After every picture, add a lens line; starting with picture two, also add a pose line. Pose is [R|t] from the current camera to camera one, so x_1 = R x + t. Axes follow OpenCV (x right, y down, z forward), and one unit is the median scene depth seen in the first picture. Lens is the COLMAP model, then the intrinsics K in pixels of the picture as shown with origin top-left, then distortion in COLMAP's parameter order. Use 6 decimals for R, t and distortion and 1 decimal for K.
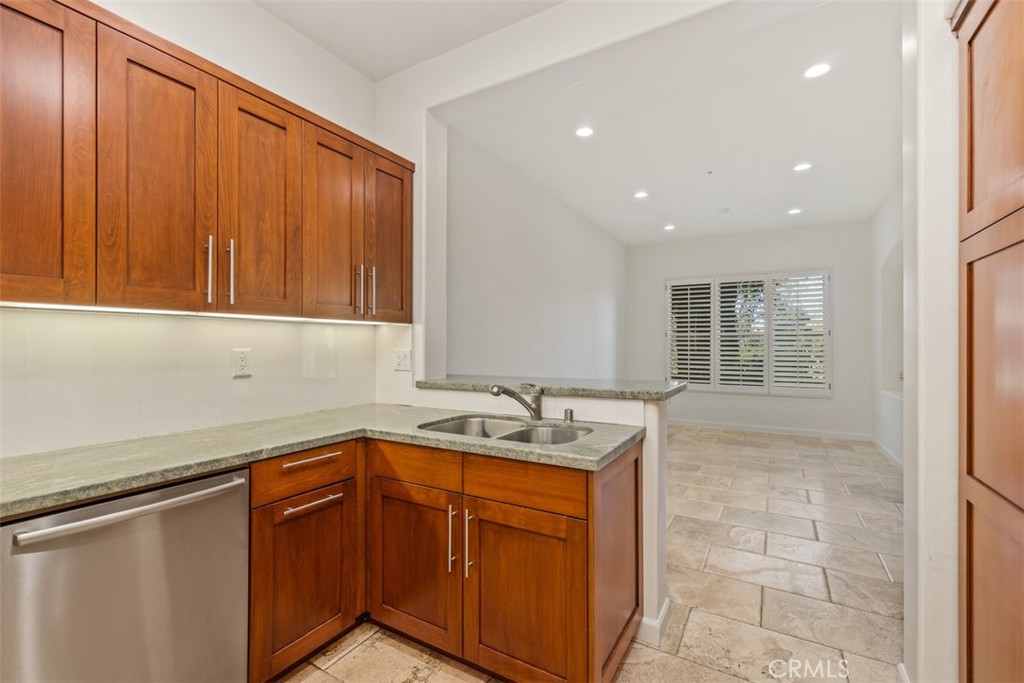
lens RADIAL K [[444.6, 0, 522.9], [0, 444.6, 343.4], [0, 0, 1]] dist [0.003490, -0.000010]
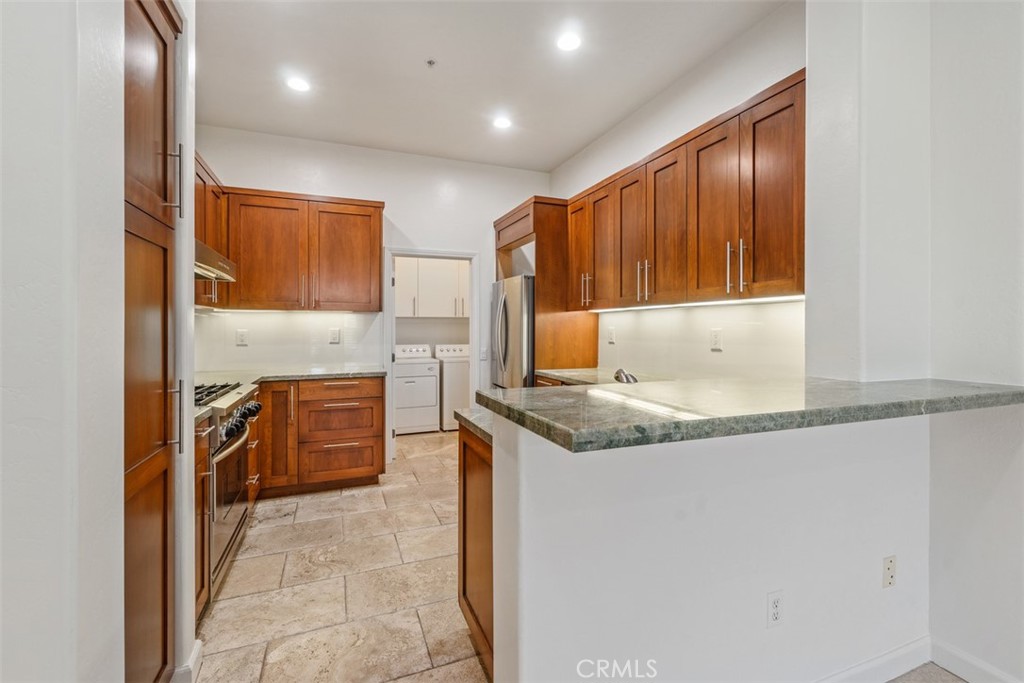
lens RADIAL K [[444.6, 0, 509.1], [0, 444.6, 331.3], [0, 0, 1]] dist [0.003490, -0.000010]
pose [[-0.635867, 0.005940, -0.771775, 0.778772], [0.003365, 0.999982, 0.004924, 0.012924], [0.771791, 0.000534, -0.635876, 1.407119]]
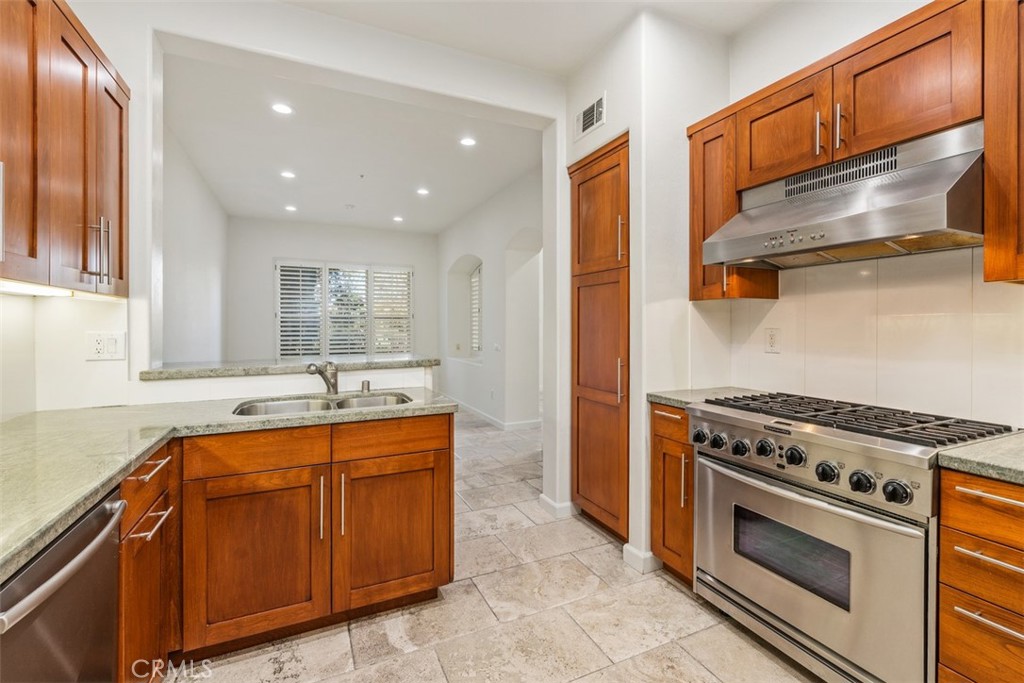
lens RADIAL K [[444.6, 0, 526.1], [0, 444.6, 328.4], [0, 0, 1]] dist [0.003490, -0.000010]
pose [[0.560676, -0.006058, 0.828013, -0.639555], [-0.000533, 0.999970, 0.007676, 0.002712], [-0.828035, -0.004745, 0.560656, 0.003603]]
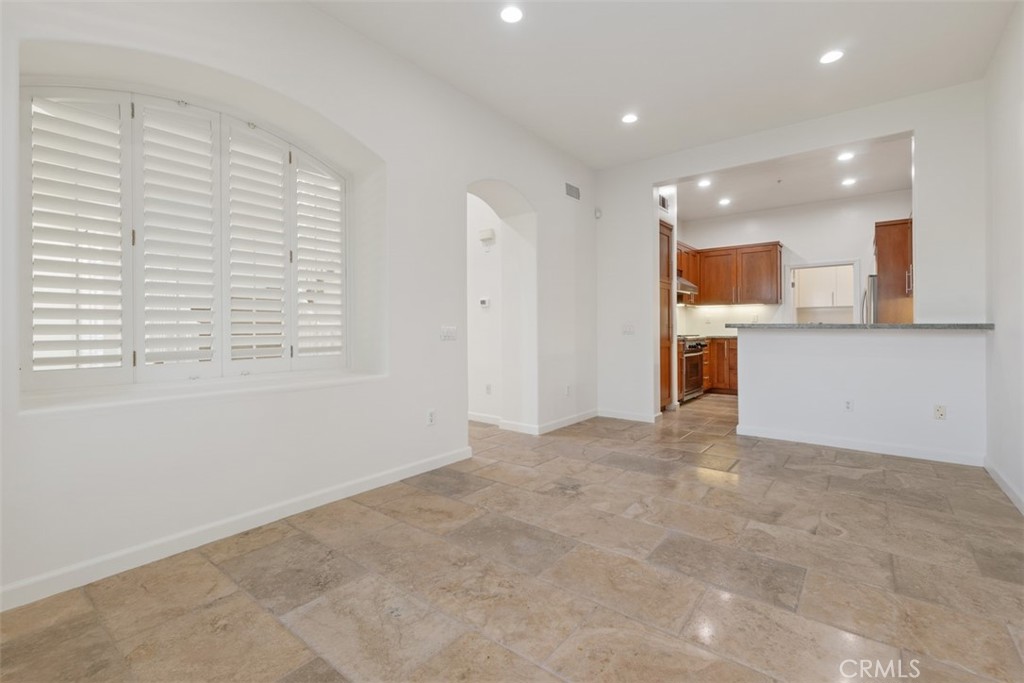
lens RADIAL K [[444.6, 0, 520.4], [0, 444.6, 324.4], [0, 0, 1]] dist [0.003490, -0.000010]
pose [[-0.988844, 0.007706, 0.148755, 1.085735], [0.006096, 0.999918, -0.011278, 0.123122], [-0.148829, -0.010245, -0.988810, 3.424069]]
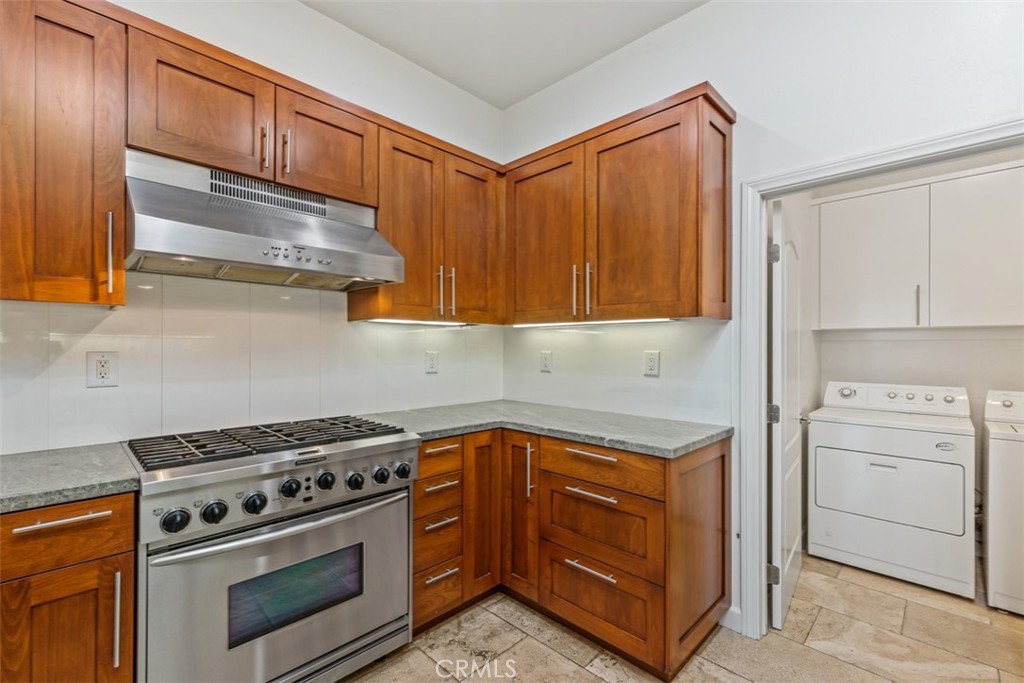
lens RADIAL K [[444.6, 0, 513.2], [0, 444.6, 344.9], [0, 0, 1]] dist [0.003490, -0.000010]
pose [[-0.965748, -0.003456, 0.259460, -0.231950], [-0.004929, 0.999975, -0.005026, 0.000011], [-0.259436, -0.006133, -0.965741, 0.731606]]
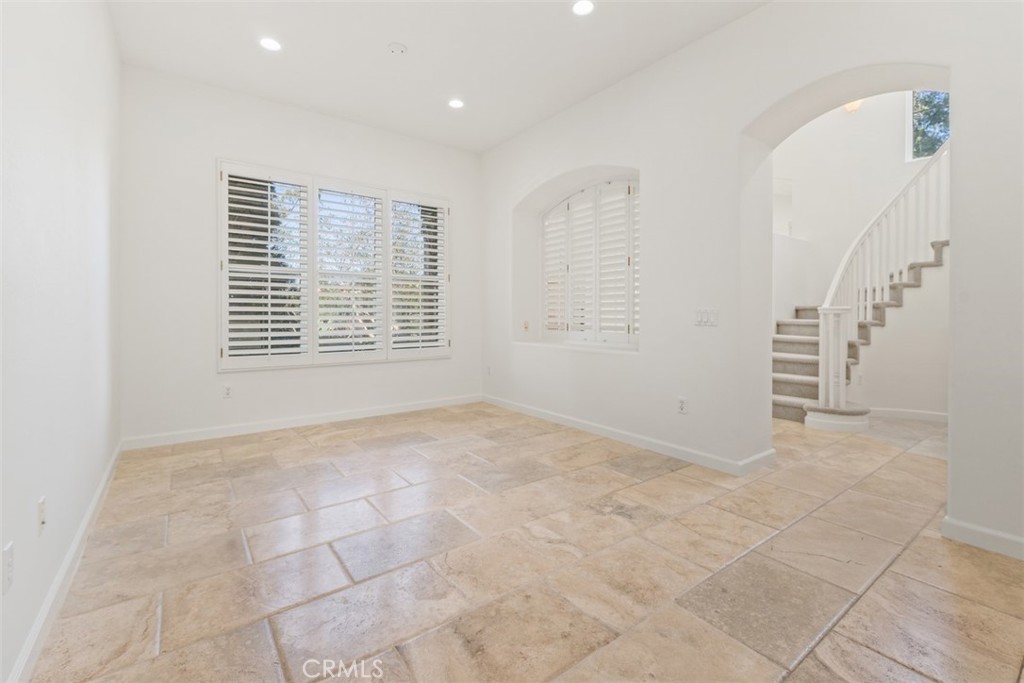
lens RADIAL K [[444.6, 0, 513.5], [0, 444.6, 313.8], [0, 0, 1]] dist [0.003490, -0.000010]
pose [[0.399984, 0.001456, 0.916521, -0.058510], [-0.006550, 0.999978, 0.001270, 0.122154], [-0.916499, -0.006511, 0.399985, 1.729943]]
